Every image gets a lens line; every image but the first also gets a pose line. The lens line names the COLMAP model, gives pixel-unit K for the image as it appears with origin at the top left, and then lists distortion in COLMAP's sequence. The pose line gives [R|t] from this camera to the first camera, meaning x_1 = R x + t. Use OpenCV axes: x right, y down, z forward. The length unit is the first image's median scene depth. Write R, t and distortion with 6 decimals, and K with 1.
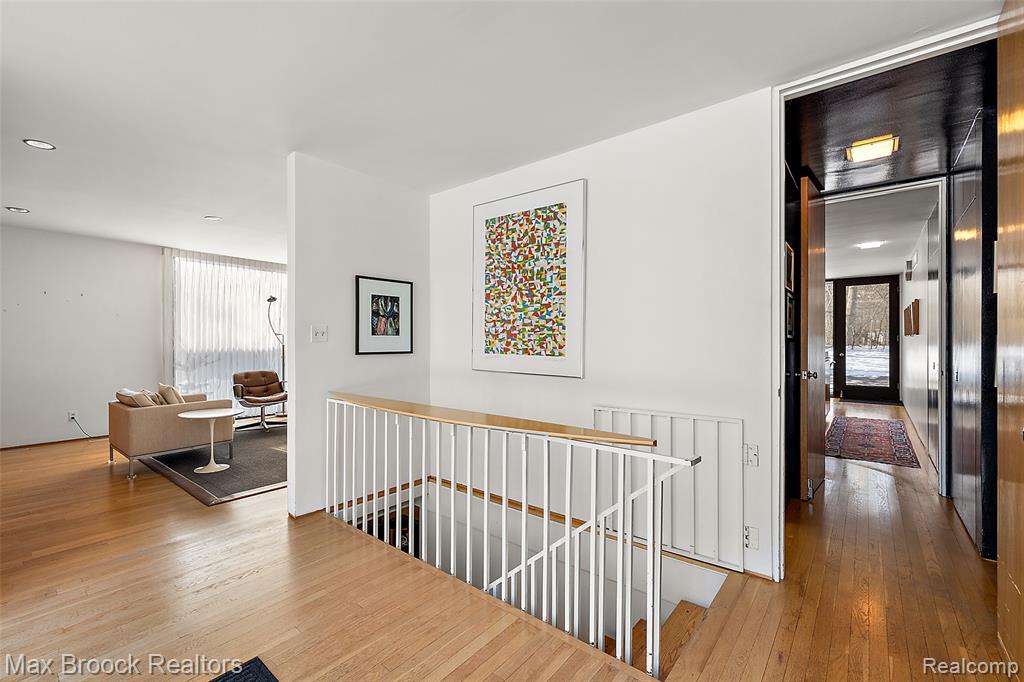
lens RADIAL K [[438.0, 0, 507.7], [0, 438.0, 337.6], [0, 0, 1]] dist [0.002415, 0.000964]
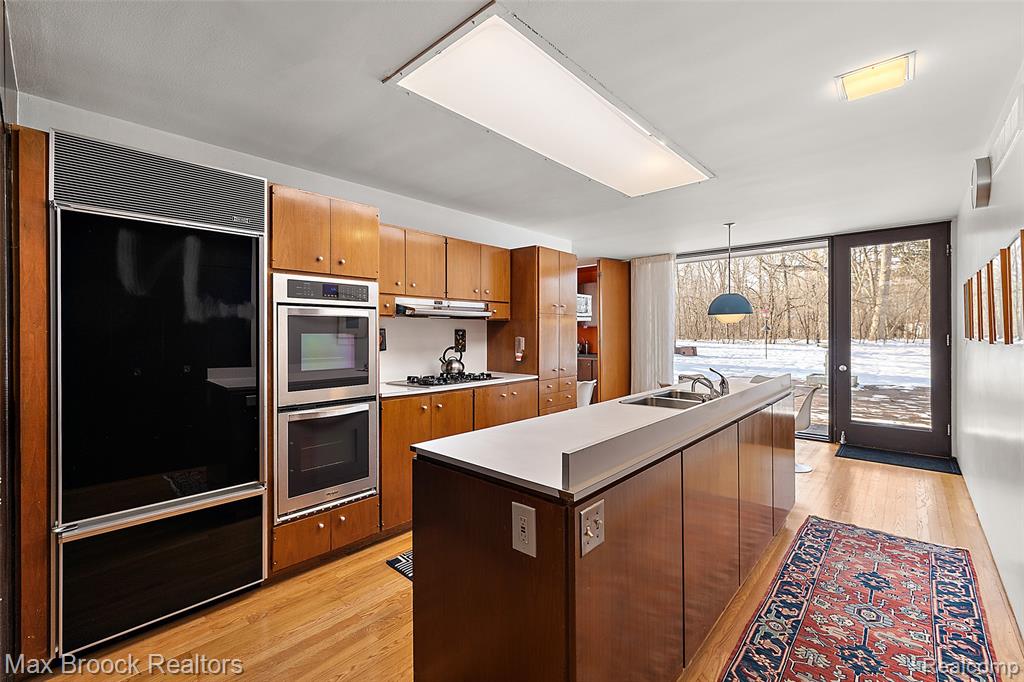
lens RADIAL K [[429.2, 0, 507.0], [0, 429.2, 333.1], [0, 0, 1]] dist [0.002810, 0.000504]
pose [[0.998141, -0.006454, -0.060600, 0.352930], [0.006754, 0.999966, 0.004740, -0.011783], [0.060568, -0.005141, 0.998151, 0.408248]]
